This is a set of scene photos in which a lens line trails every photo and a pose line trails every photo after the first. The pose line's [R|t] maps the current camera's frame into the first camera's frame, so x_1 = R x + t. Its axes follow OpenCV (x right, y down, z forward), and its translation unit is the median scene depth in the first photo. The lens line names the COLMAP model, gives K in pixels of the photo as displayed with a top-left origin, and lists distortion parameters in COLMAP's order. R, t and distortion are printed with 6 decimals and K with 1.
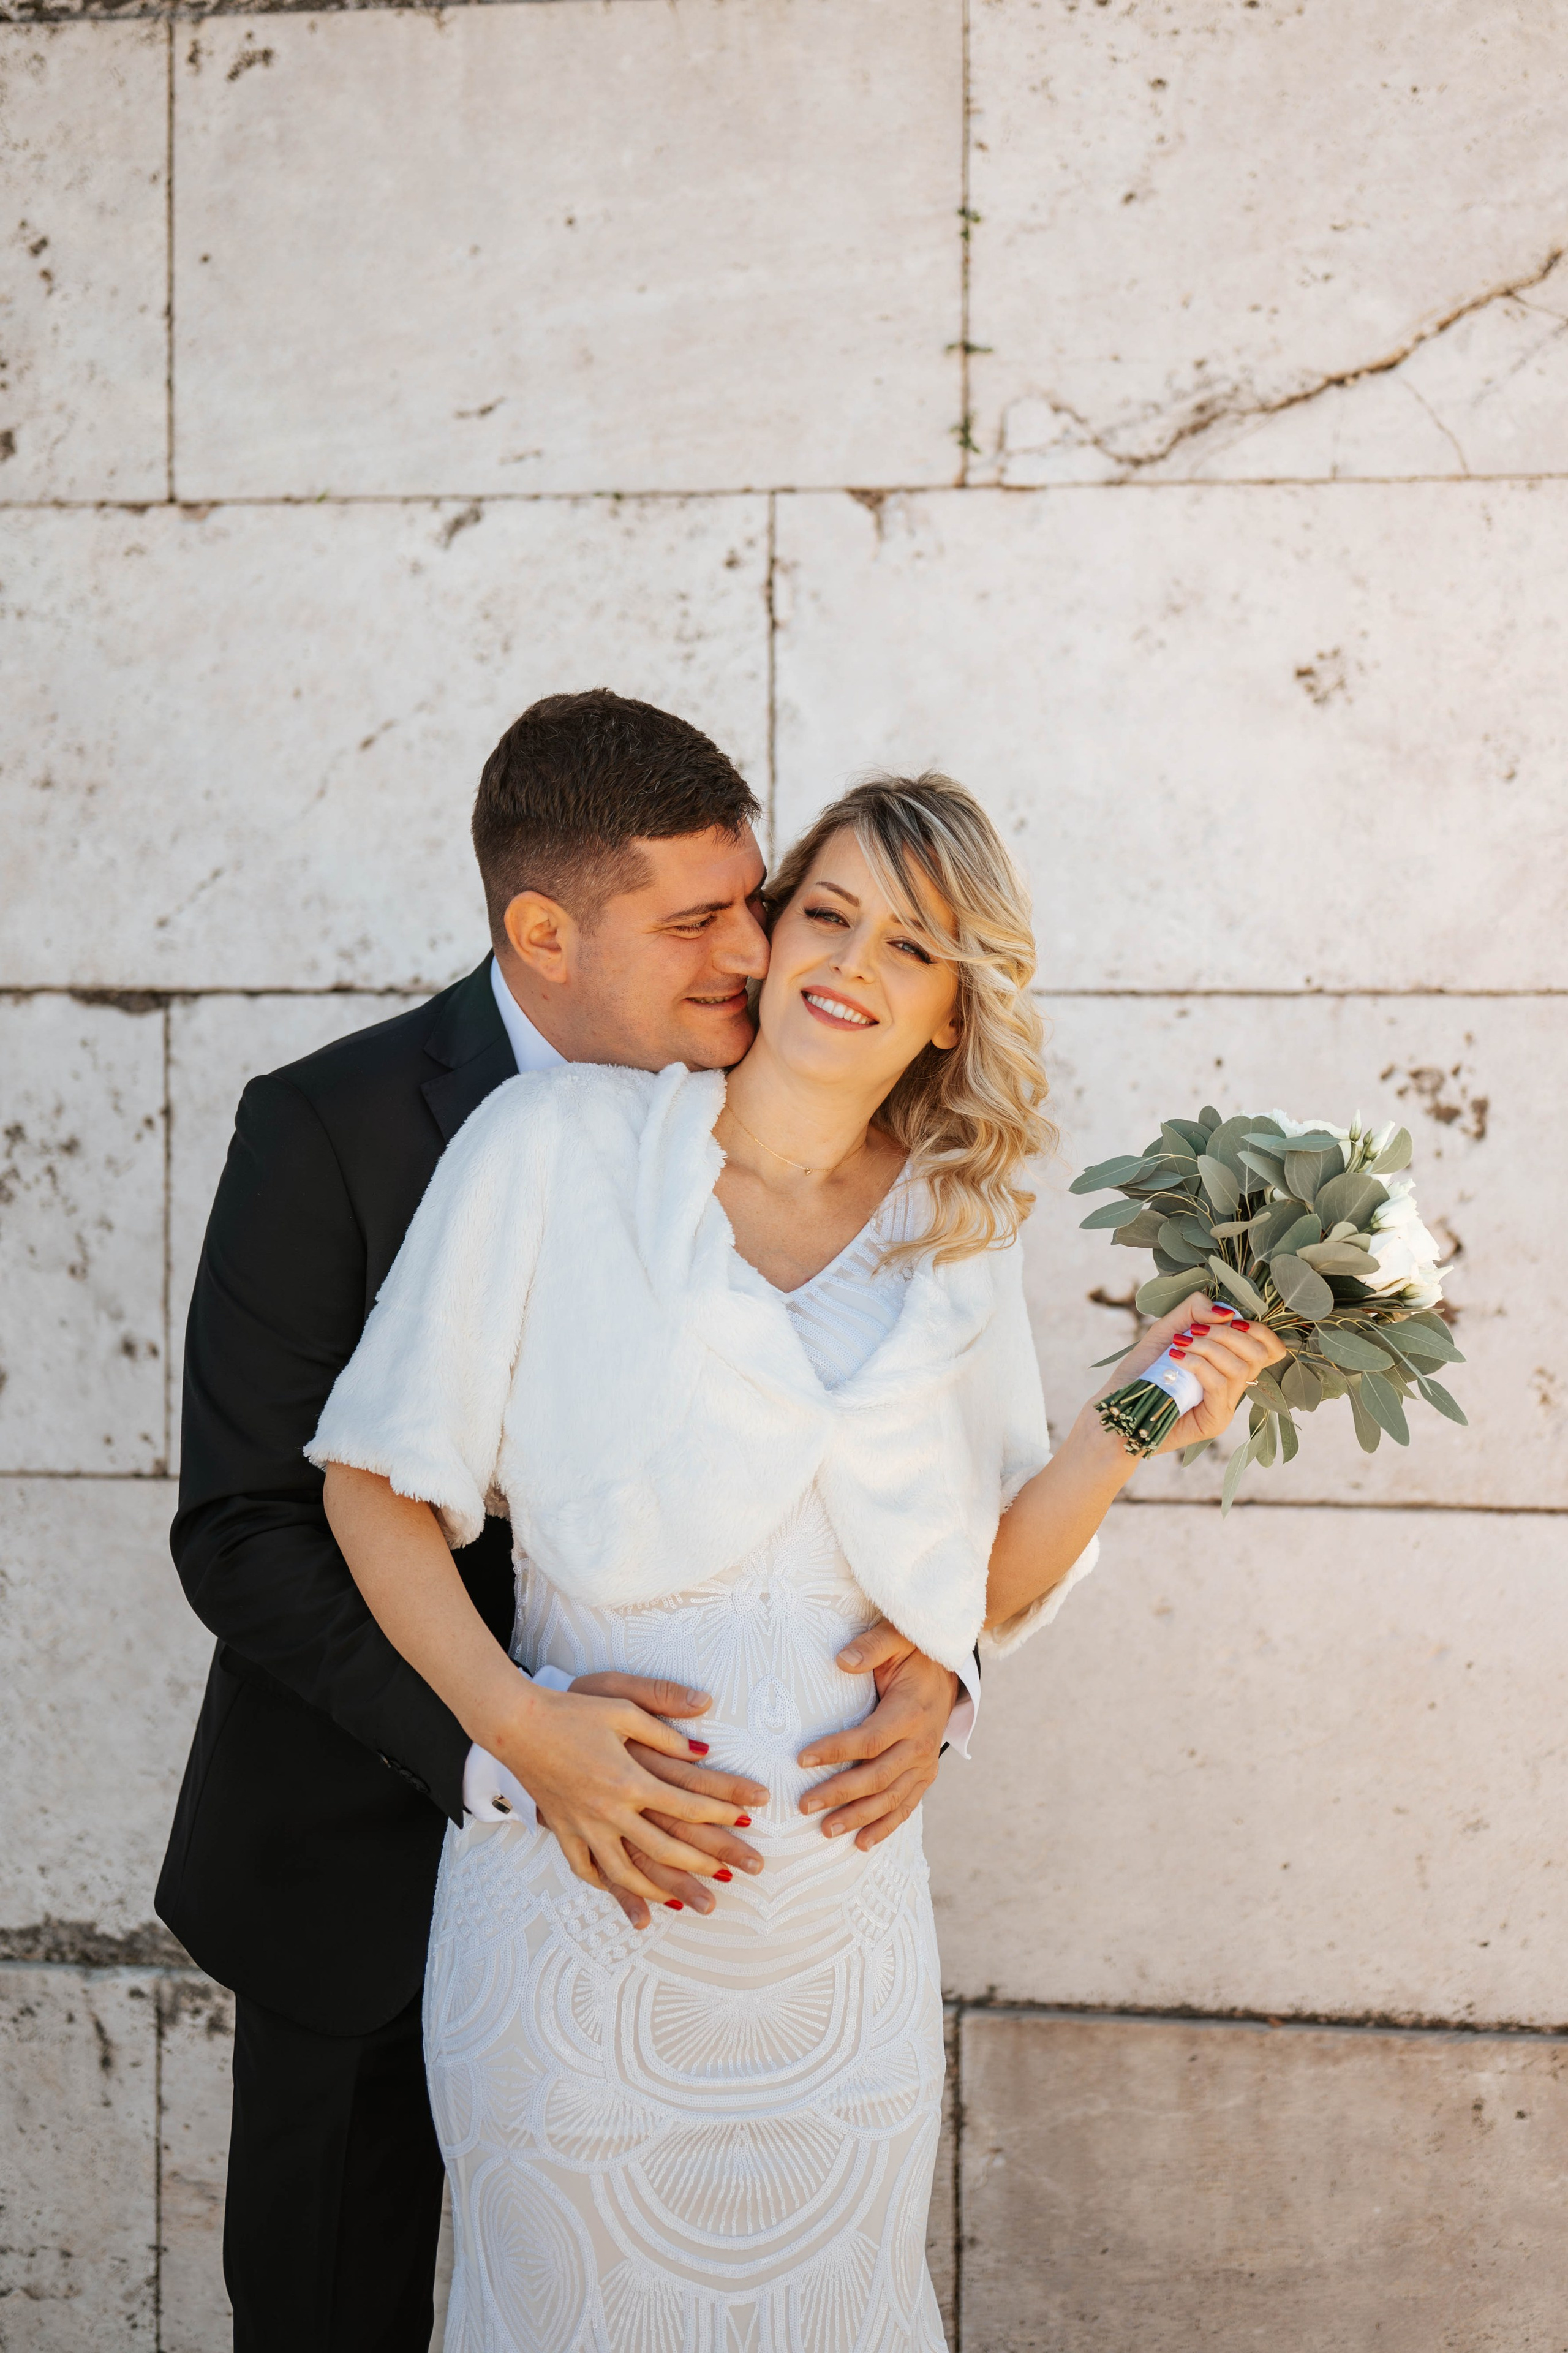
lens RADIAL K [[3733.8, 0, 920.1], [0, 3733.8, 997.9], [0, 0, 1]] dist [0.000958, 0.003306]
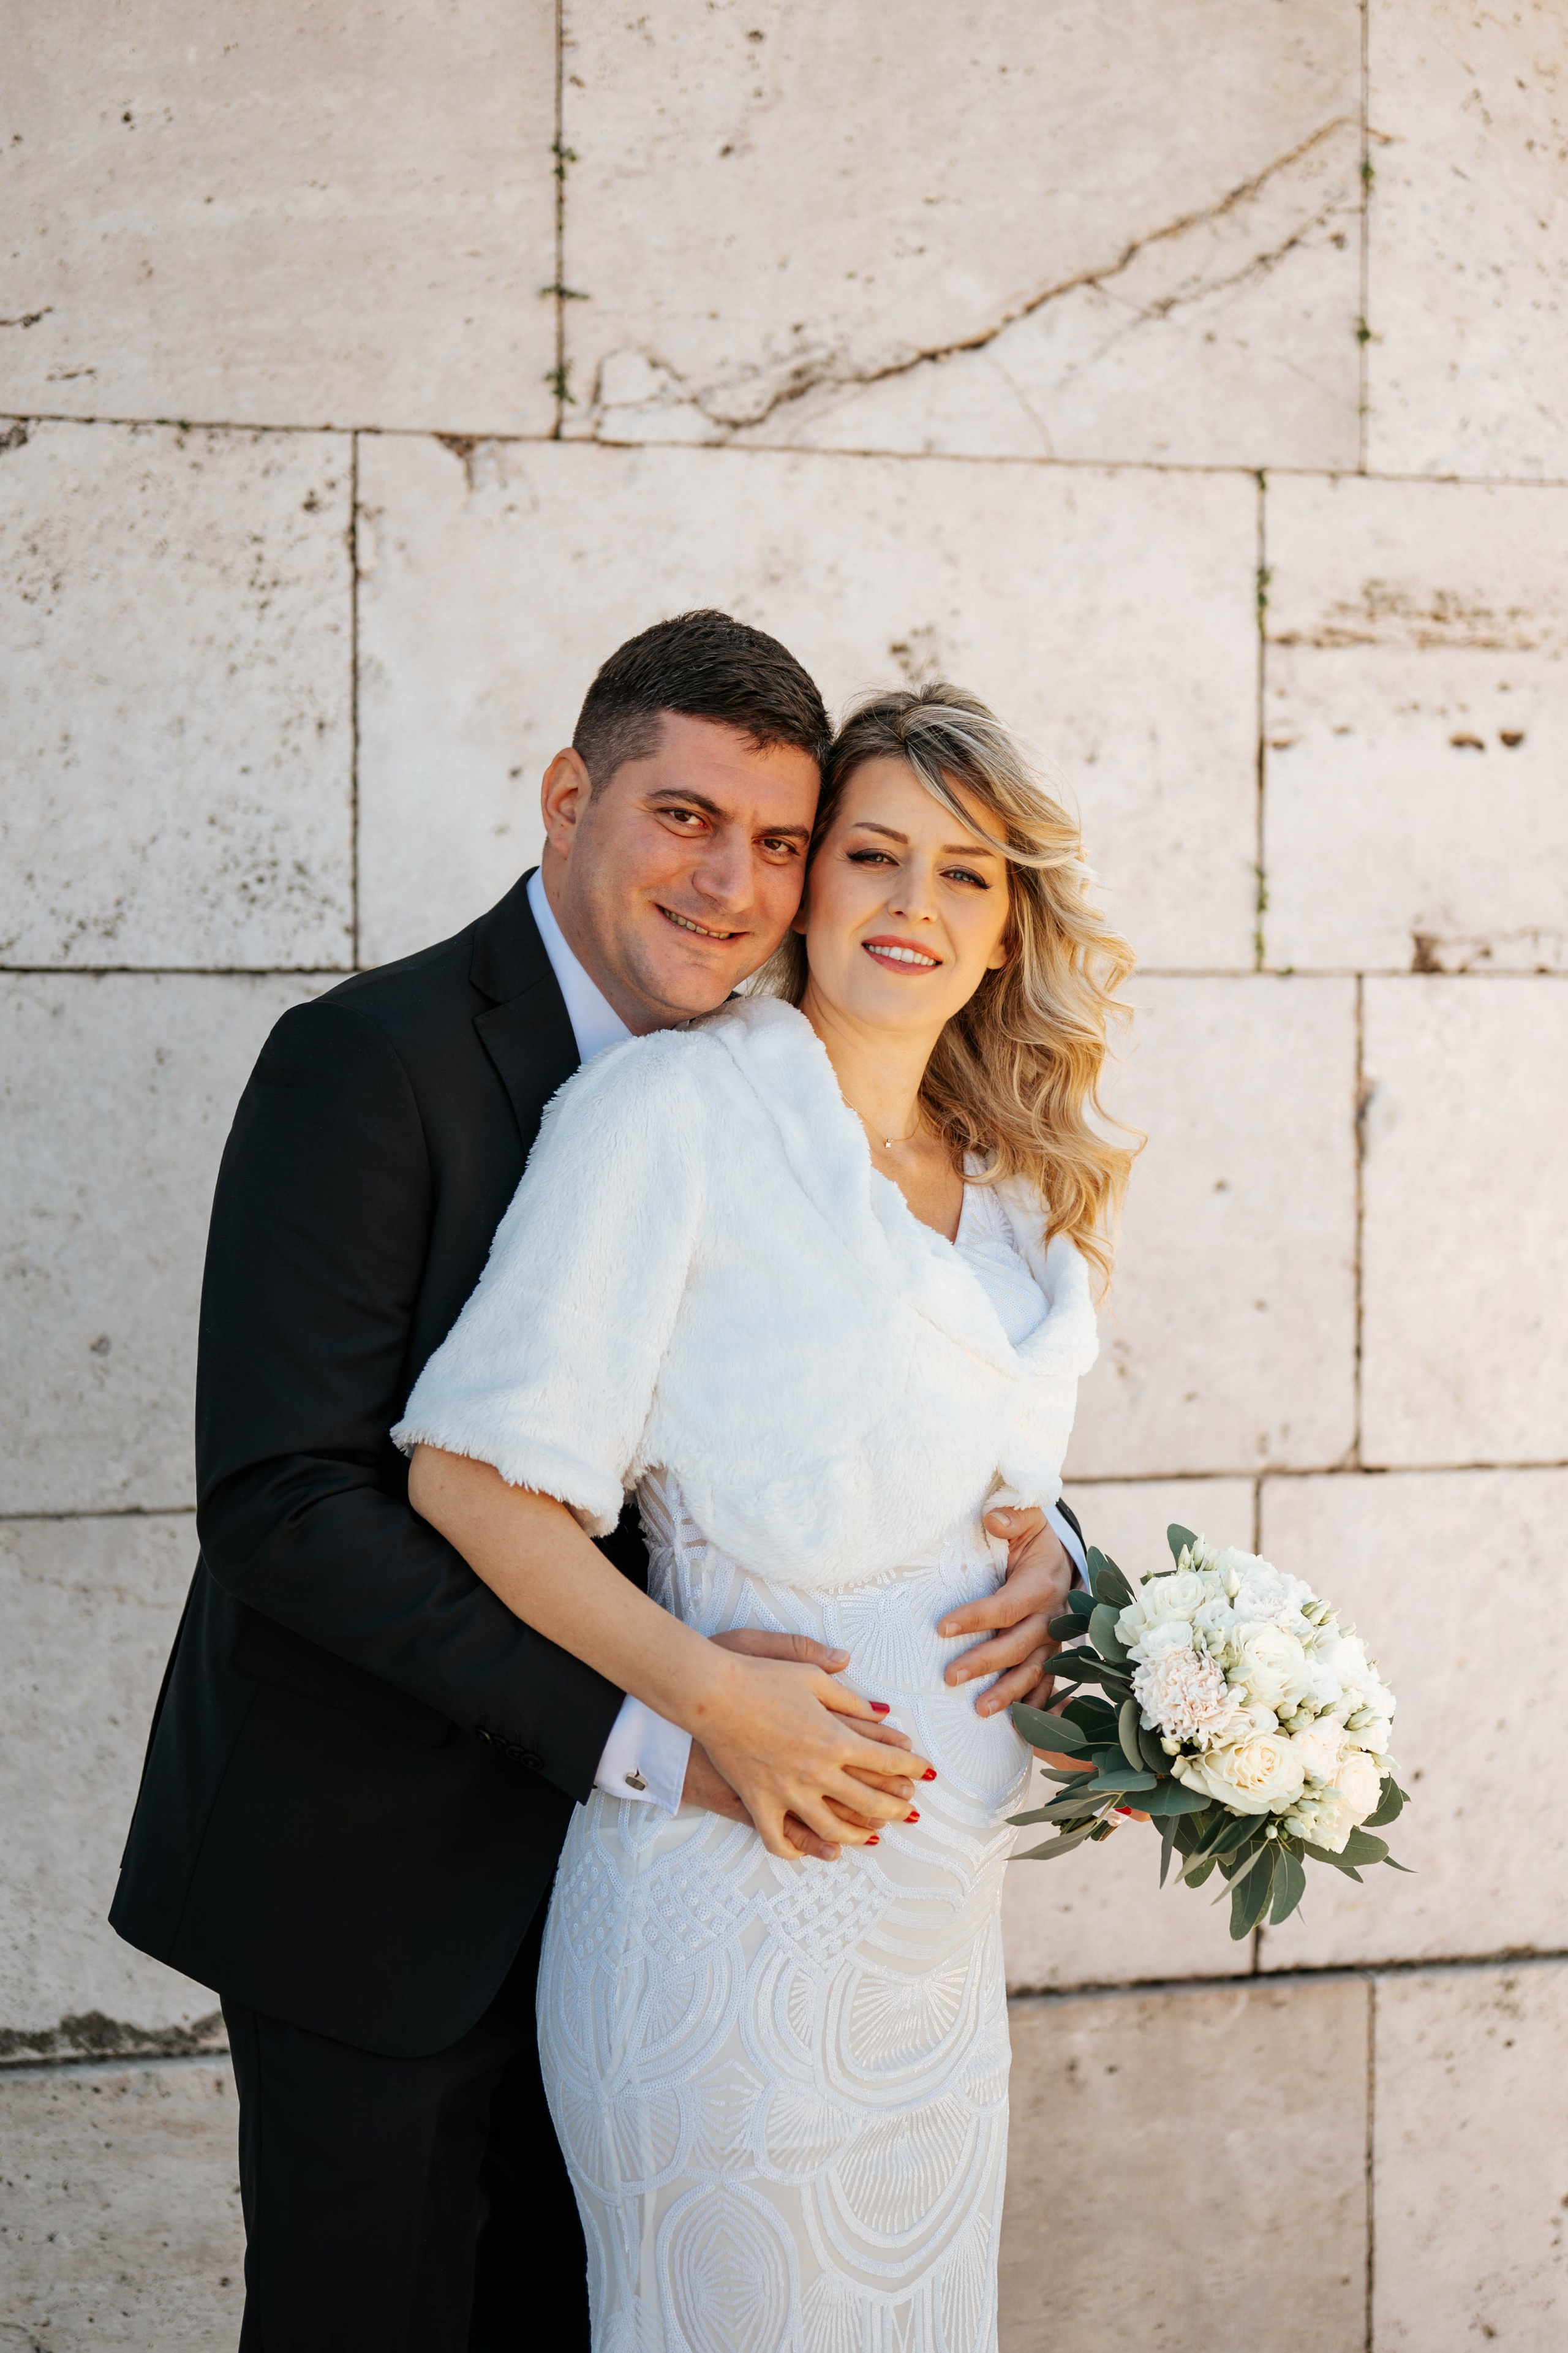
lens RADIAL K [[3786.5, 0, 784.2], [0, 3786.5, 1126.0], [0, 0, 1]] dist [-0.000380, -0.002935]
pose [[0.905850, -0.011229, 0.423449, -0.349893], [0.004262, 0.999840, 0.017396, 0.021810], [-0.423576, -0.013954, 0.905753, 0.100403]]
